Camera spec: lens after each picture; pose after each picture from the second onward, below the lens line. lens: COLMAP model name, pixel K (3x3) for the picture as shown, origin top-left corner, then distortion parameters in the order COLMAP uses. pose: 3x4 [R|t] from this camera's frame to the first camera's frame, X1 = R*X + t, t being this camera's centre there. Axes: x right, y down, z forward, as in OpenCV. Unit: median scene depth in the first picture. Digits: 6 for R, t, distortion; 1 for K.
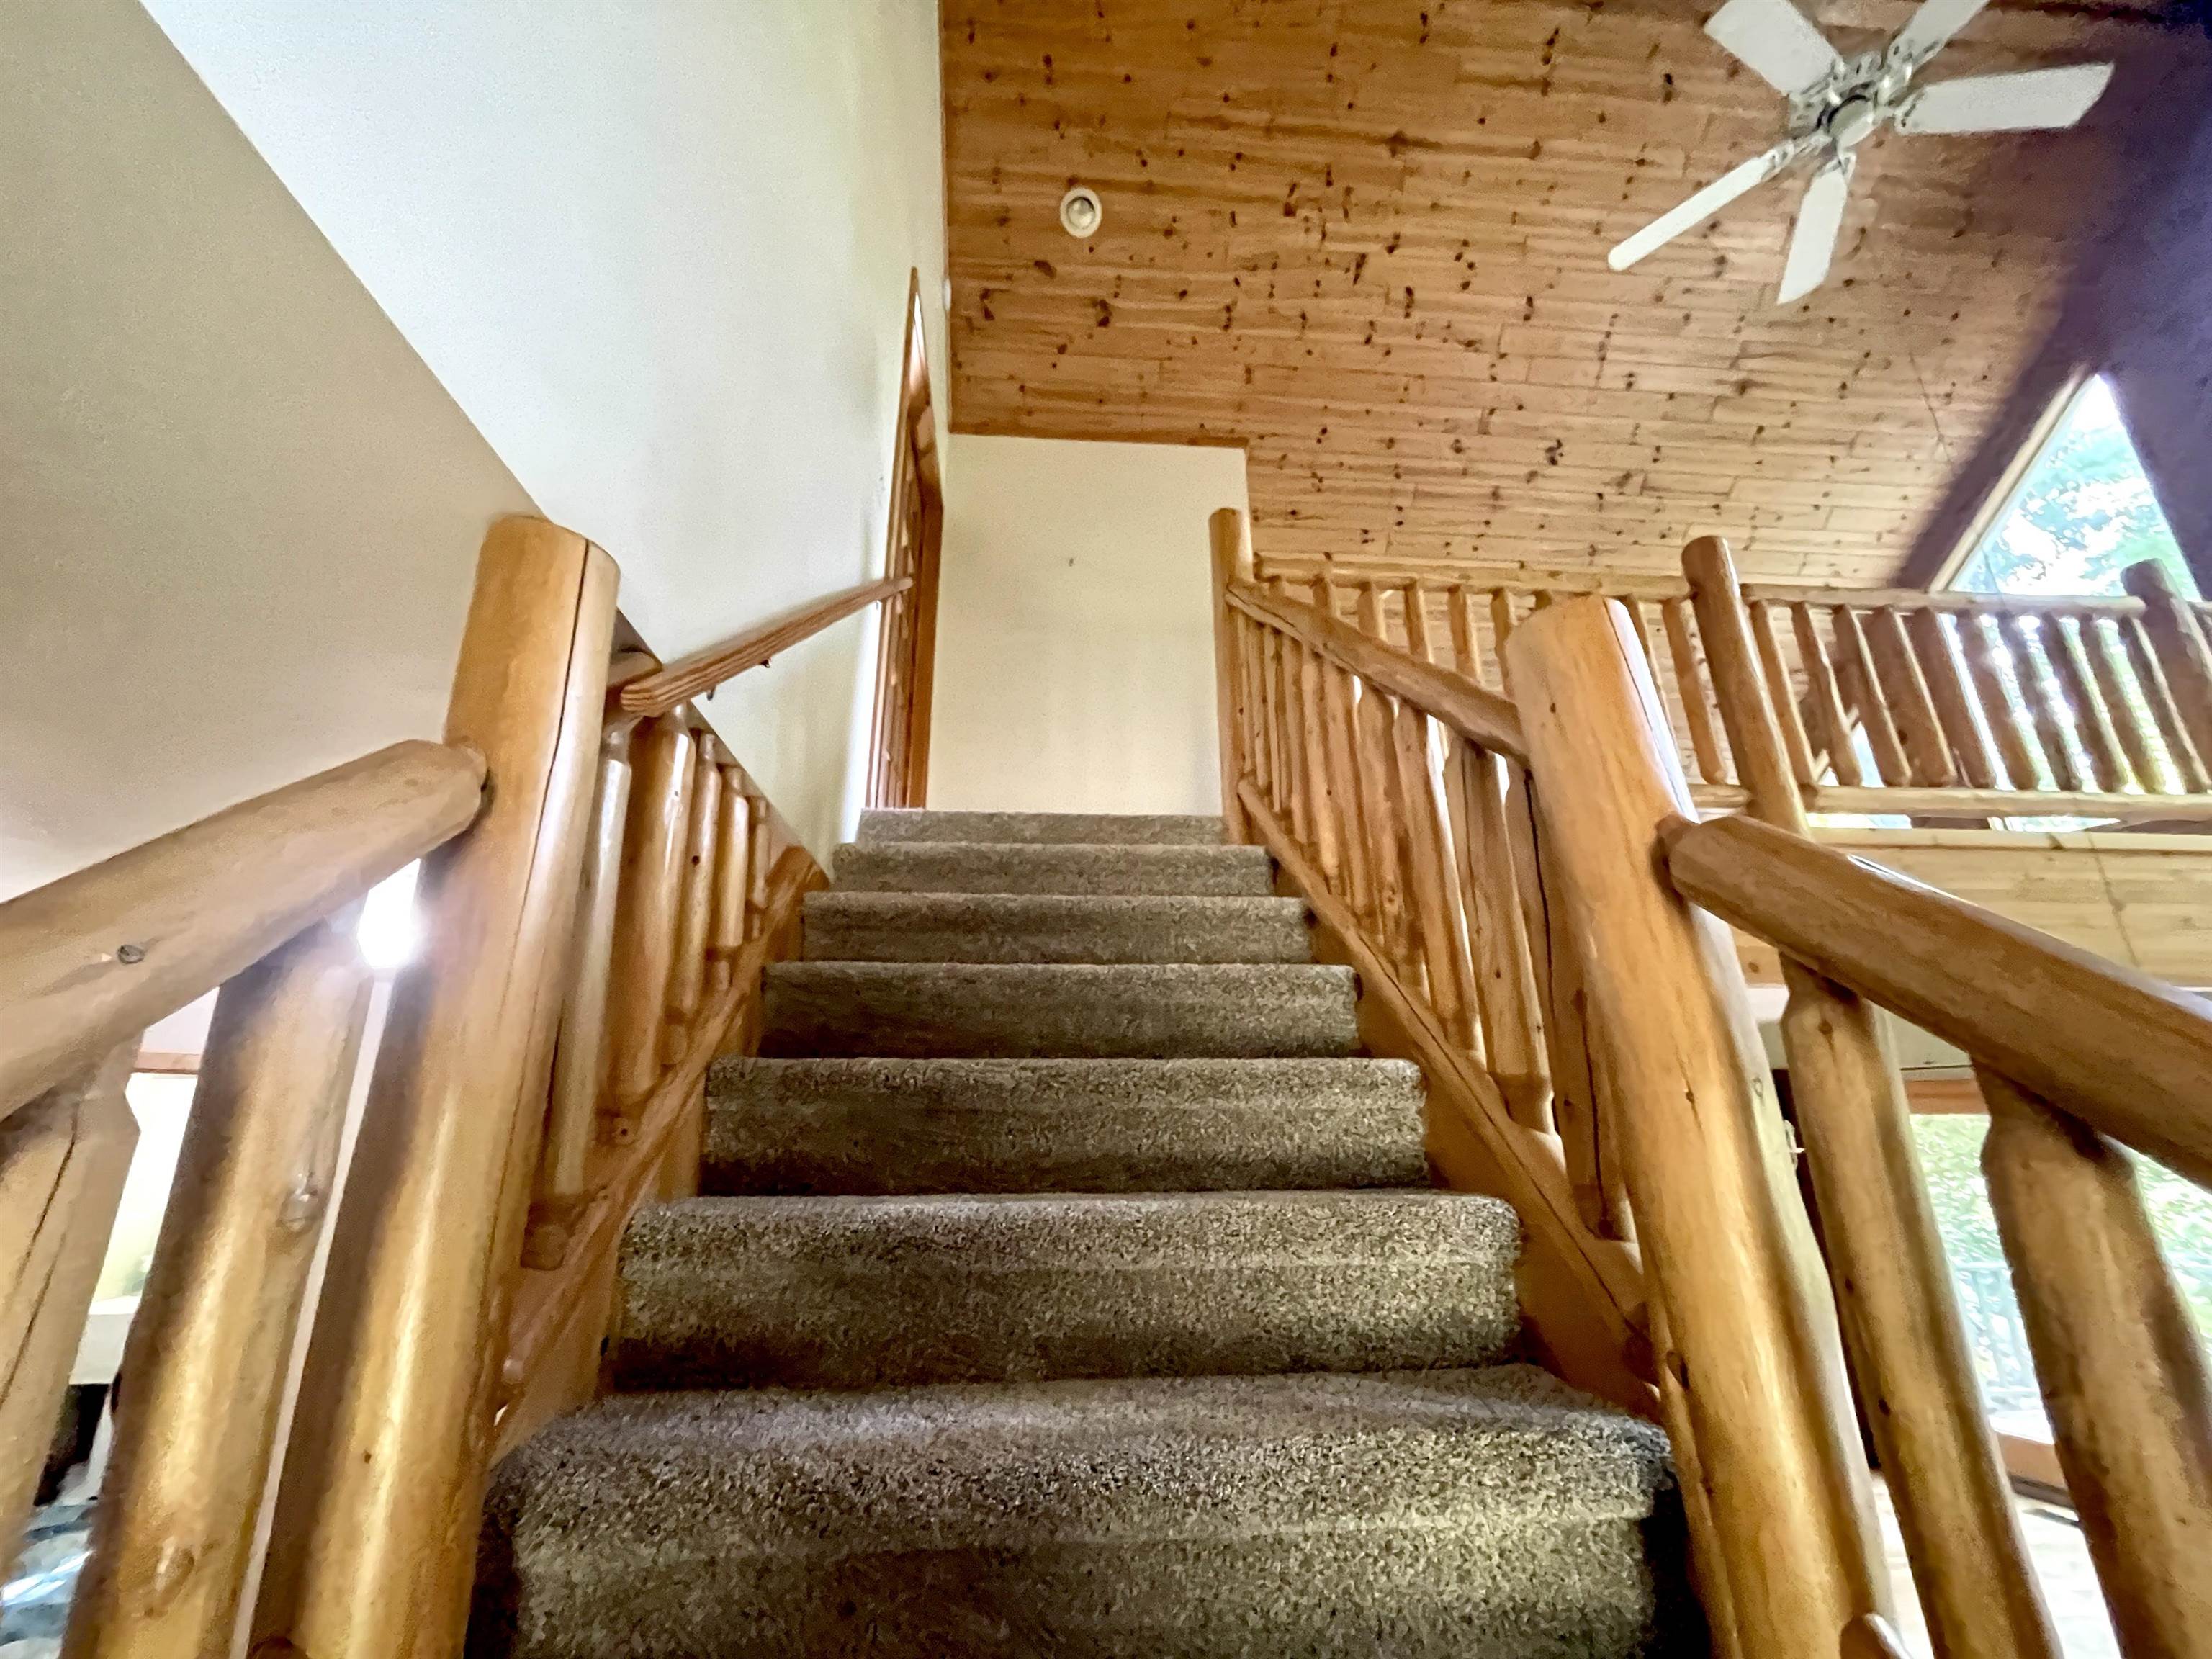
lens RADIAL K [[894.5, 0, 1096.9], [0, 894.5, 834.5], [0, 0, 1]] dist [-0.004474, 0.000955]
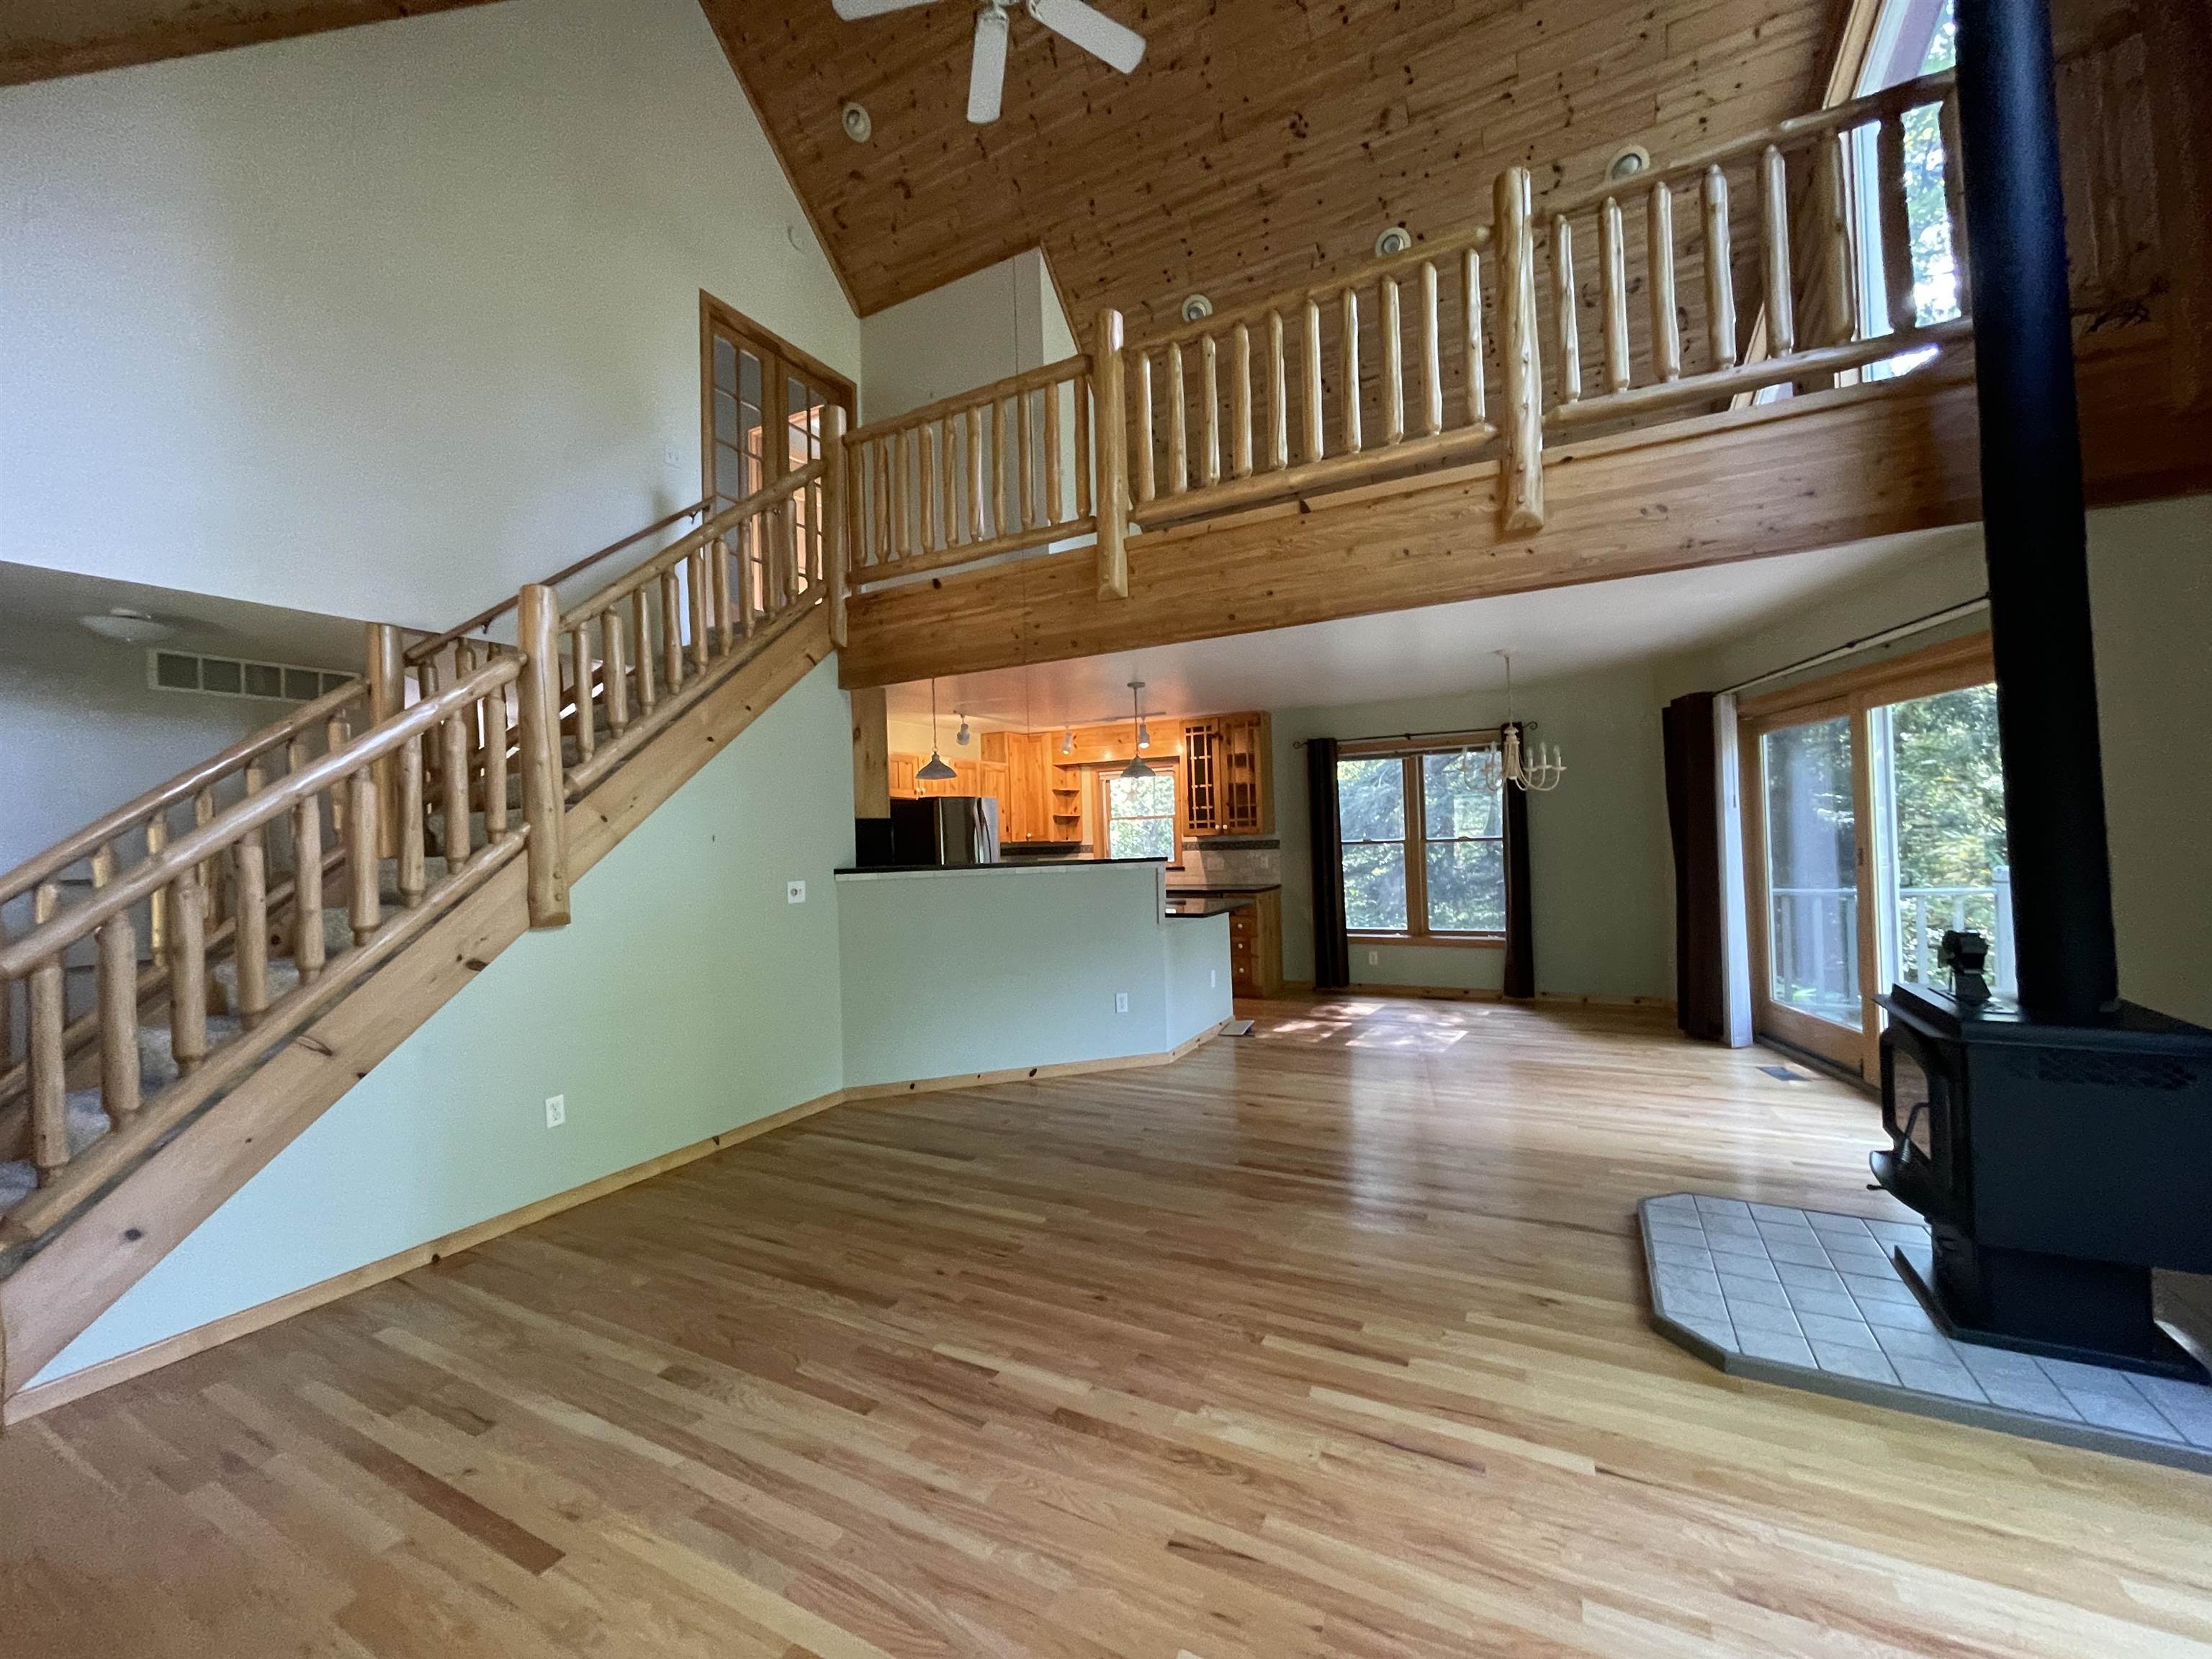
lens RADIAL K [[894.5, 0, 1095.2], [0, 894.5, 819.1], [0, 0, 1]] dist [-0.004474, 0.000955]
pose [[0.837769, -0.038820, -0.544643, 0.834986], [0.194066, 0.953512, 0.230549, 0.043350], [0.510374, -0.298843, 0.806357, -0.166735]]
